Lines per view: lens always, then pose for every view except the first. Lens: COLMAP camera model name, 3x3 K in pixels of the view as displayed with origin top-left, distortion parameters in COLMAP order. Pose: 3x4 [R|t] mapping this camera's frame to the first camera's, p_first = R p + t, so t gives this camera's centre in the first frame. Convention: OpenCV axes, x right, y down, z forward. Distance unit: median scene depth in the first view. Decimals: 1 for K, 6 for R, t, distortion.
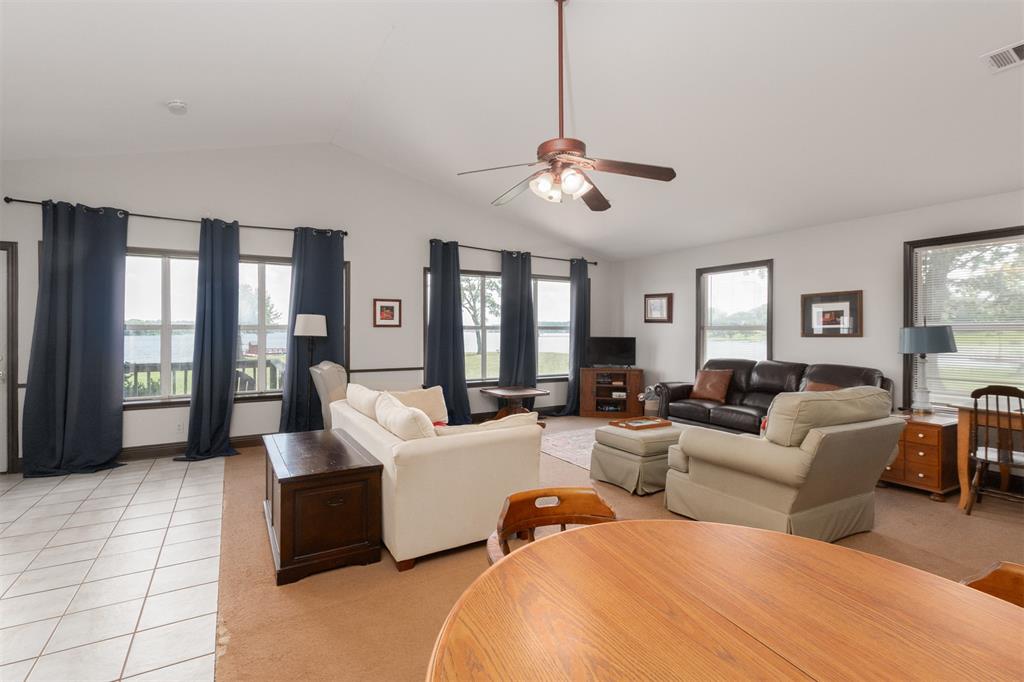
lens RADIAL K [[454.2, 0, 501.9], [0, 454.2, 324.9], [0, 0, 1]] dist [0.000237, 0.000071]
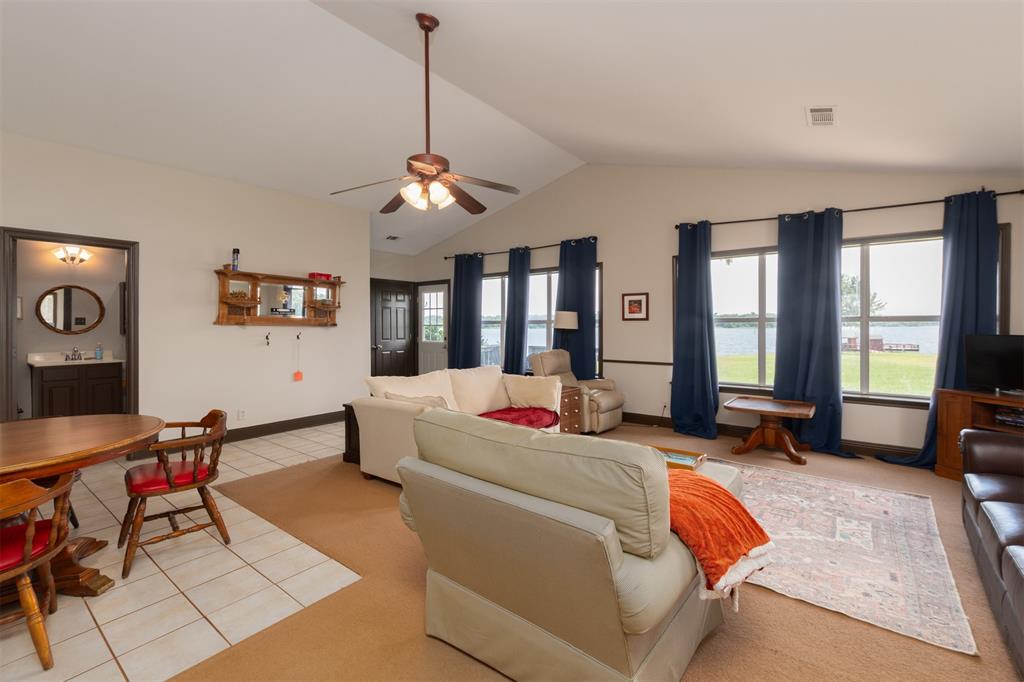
lens RADIAL K [[454.2, 0, 501.9], [0, 454.2, 324.9], [0, 0, 1]] dist [0.000237, 0.000071]
pose [[0.391115, -0.000688, -0.920341, 0.569576], [0.015859, 0.999856, 0.005992, 0.003617], [0.920205, -0.016940, 0.391070, 0.321645]]
